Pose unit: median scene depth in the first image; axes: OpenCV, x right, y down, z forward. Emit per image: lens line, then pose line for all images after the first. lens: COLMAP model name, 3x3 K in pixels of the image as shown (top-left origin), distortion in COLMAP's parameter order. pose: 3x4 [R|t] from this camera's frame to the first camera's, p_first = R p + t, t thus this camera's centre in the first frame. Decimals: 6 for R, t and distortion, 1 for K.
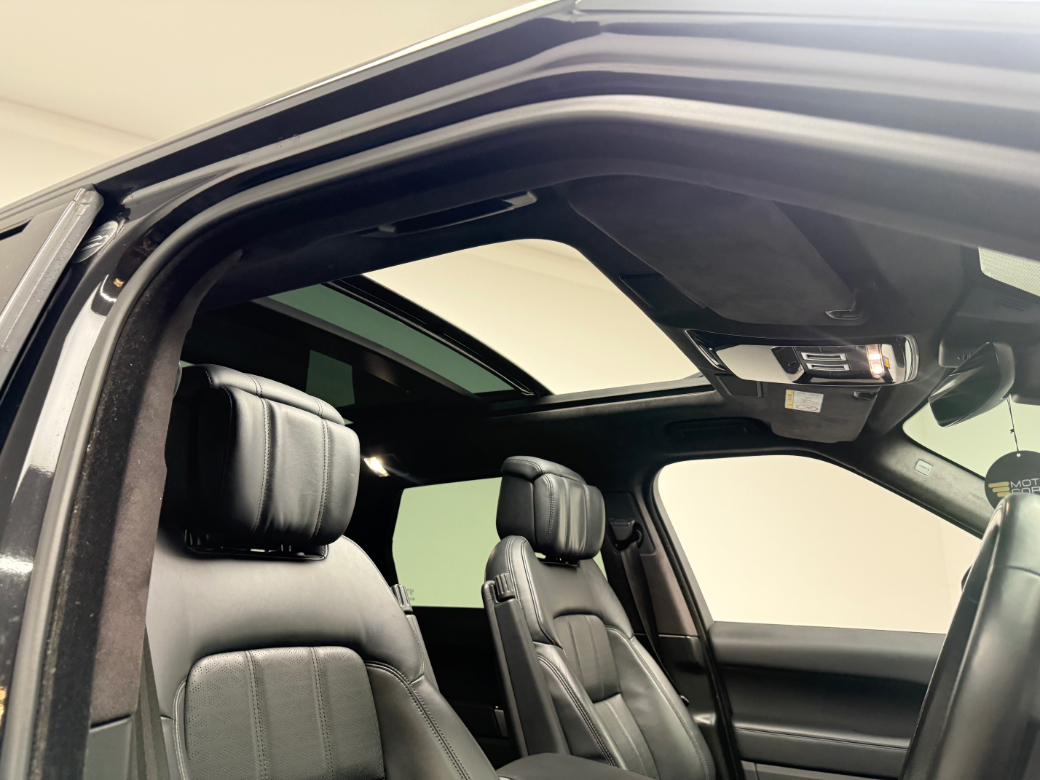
lens RADIAL K [[731.7, 0, 520.0], [0, 731.7, 390.0], [0, 0, 1]] dist [0.083464, -0.152062]
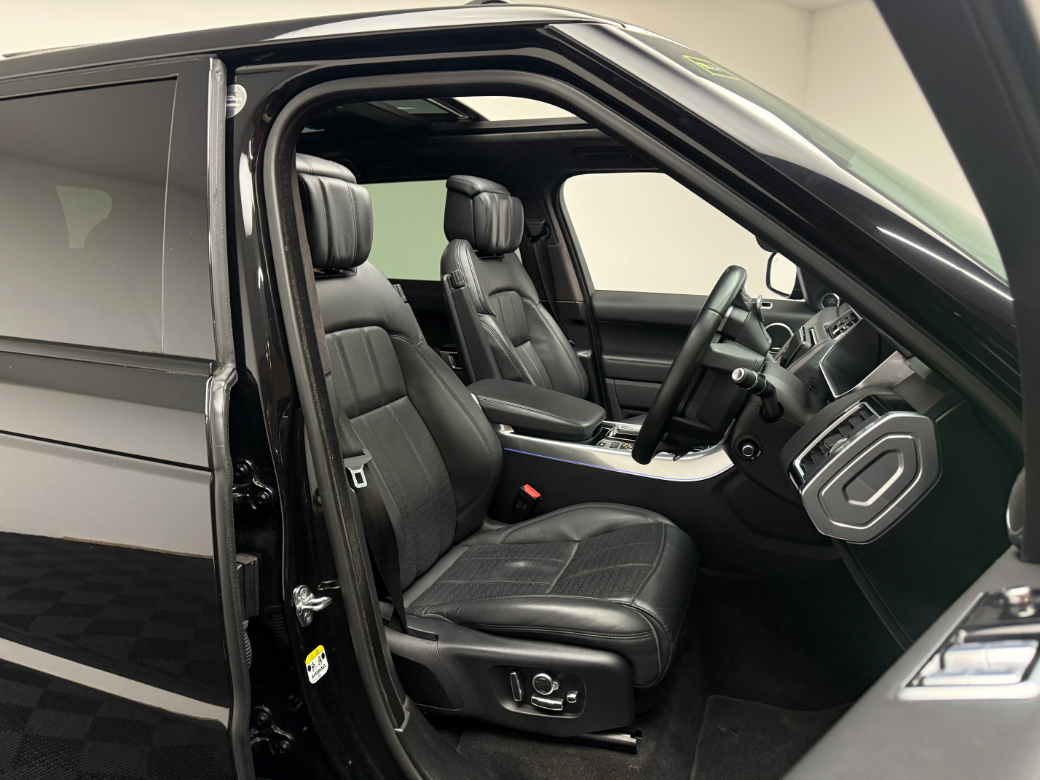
lens RADIAL K [[731.7, 0, 520.0], [0, 731.7, 390.0], [0, 0, 1]] dist [0.083464, -0.152062]
pose [[0.990399, -0.032366, 0.134399, -0.086345], [-0.033138, 0.888277, 0.458111, -0.177575], [-0.134210, -0.458167, 0.878676, -0.343020]]
